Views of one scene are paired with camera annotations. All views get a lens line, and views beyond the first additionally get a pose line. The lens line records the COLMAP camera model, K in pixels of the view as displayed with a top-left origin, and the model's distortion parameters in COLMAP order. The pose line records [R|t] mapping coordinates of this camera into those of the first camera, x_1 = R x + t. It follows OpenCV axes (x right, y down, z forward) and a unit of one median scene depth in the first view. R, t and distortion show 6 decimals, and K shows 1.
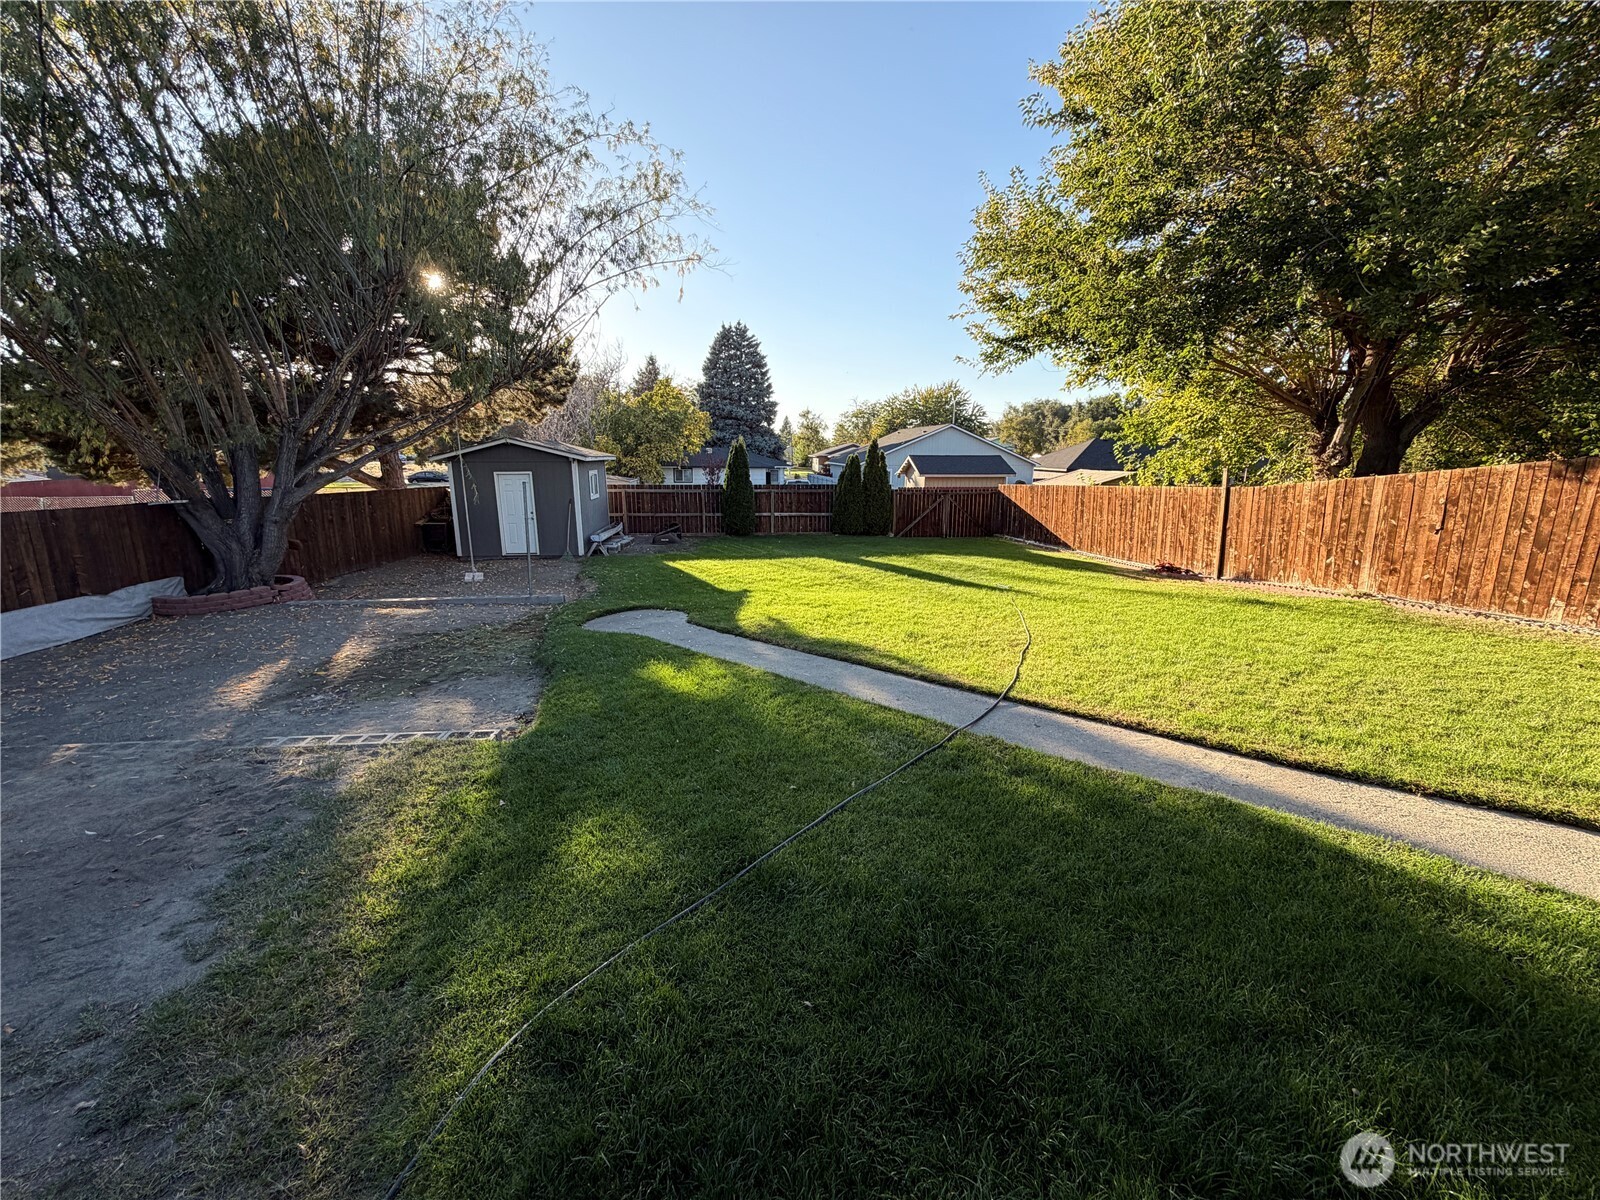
lens RADIAL K [[643.6, 0, 800.2], [0, 643.6, 599.2], [0, 0, 1]] dist [0.000142, -0.001088]
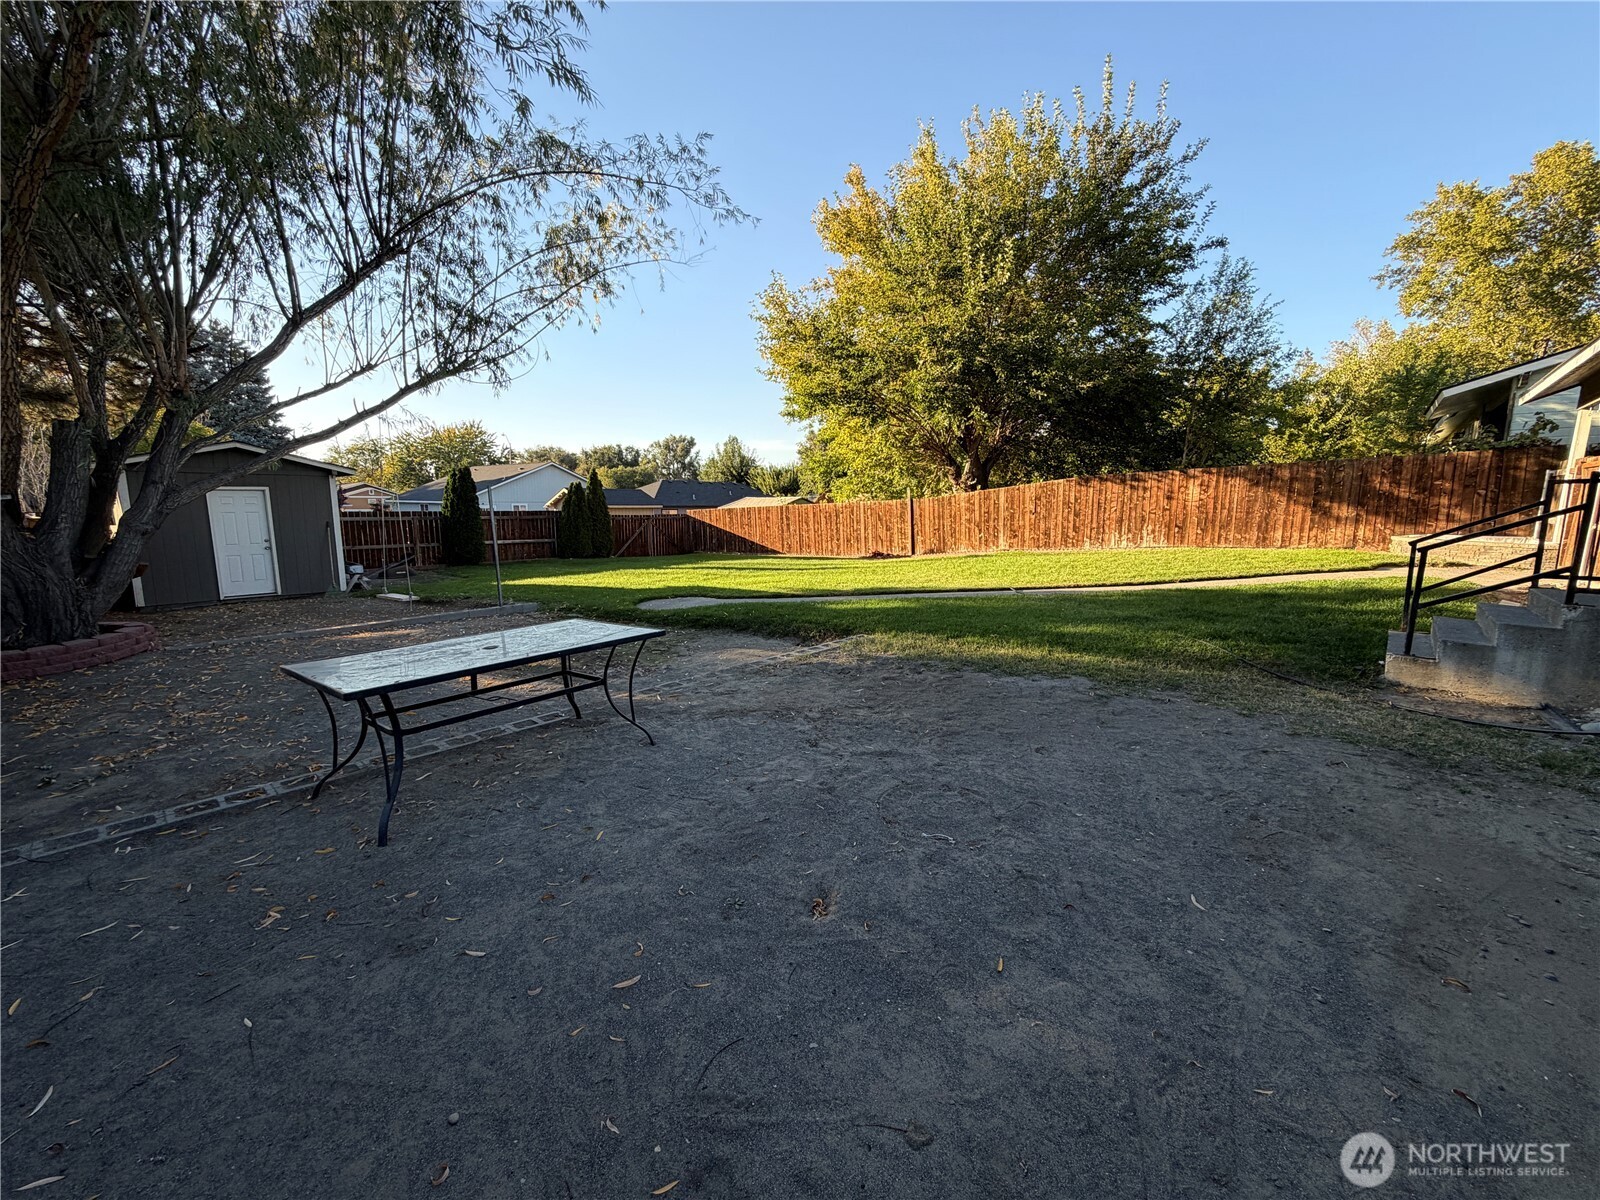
lens RADIAL K [[643.6, 0, 796.4], [0, 643.6, 595.8], [0, 0, 1]] dist [0.000142, -0.001088]
pose [[0.727272, -0.097328, 0.679414, -0.746457], [0.148909, 0.988691, -0.017766, 0.058902], [-0.670001, 0.114092, 0.733540, 0.028121]]
